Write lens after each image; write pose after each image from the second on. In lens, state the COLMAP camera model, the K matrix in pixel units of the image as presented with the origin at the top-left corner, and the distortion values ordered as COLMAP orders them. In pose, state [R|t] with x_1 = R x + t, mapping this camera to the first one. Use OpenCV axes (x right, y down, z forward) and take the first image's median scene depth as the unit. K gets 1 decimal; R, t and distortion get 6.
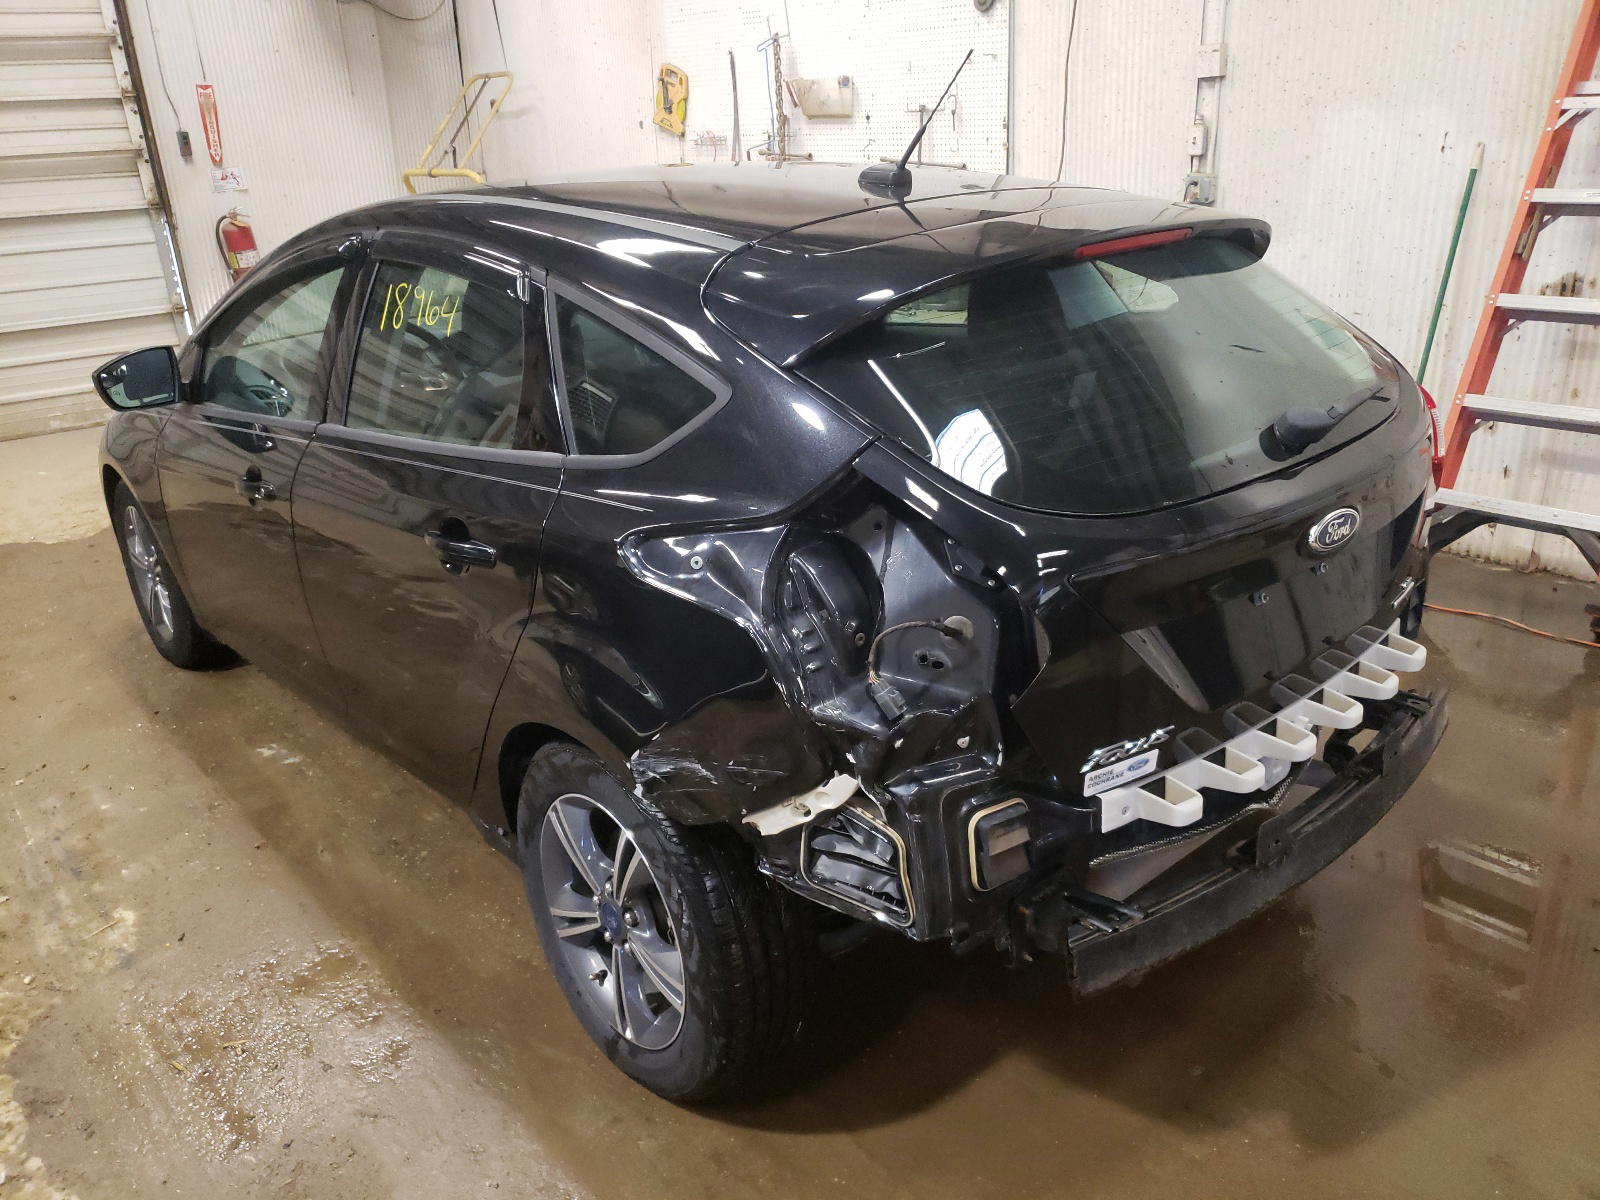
lens RADIAL K [[1222.5, 0, 799.1], [0, 1222.5, 602.4], [0, 0, 1]] dist [0.013630, 0.013053]
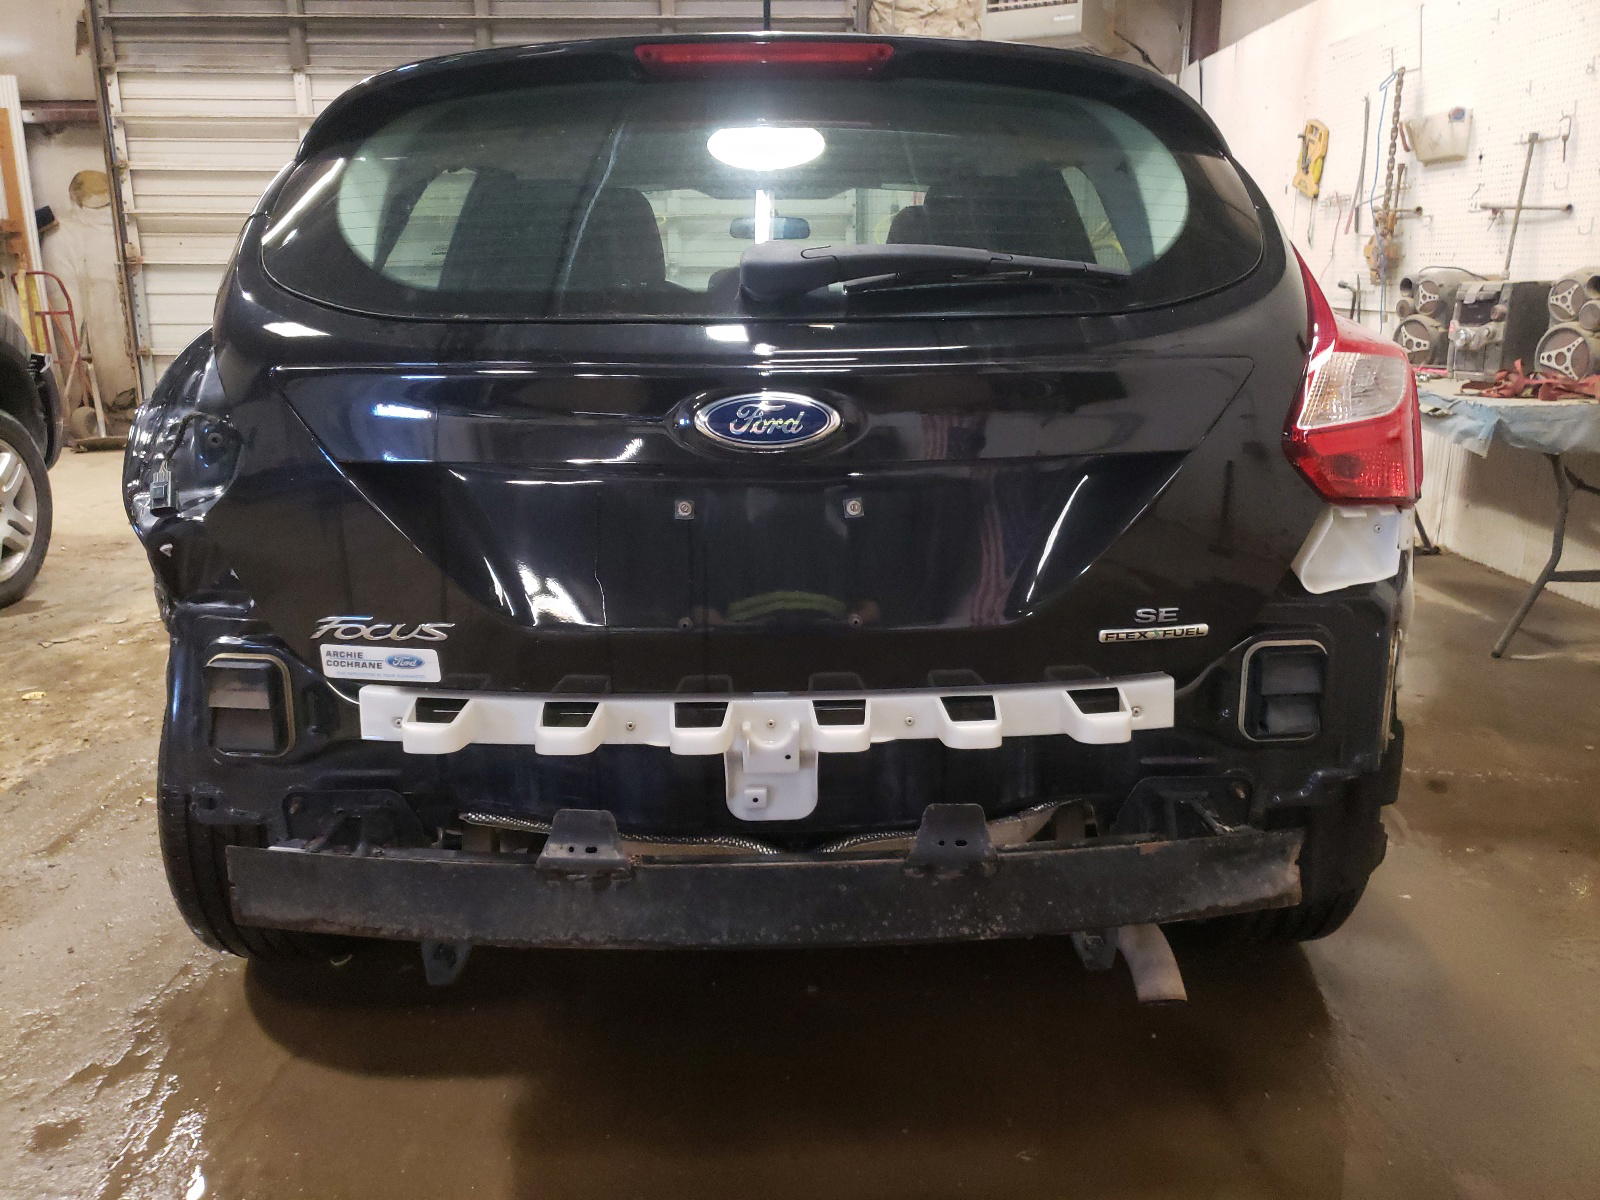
lens RADIAL K [[1222.5, 0, 802.7], [0, 1222.5, 596.0], [0, 0, 1]] dist [0.013630, 0.013053]
pose [[0.780204, 0.200723, -0.592446, 0.265535], [-0.259399, 0.965662, -0.014438, 0.011631], [0.569204, 0.164945, 0.805481, 0.151365]]
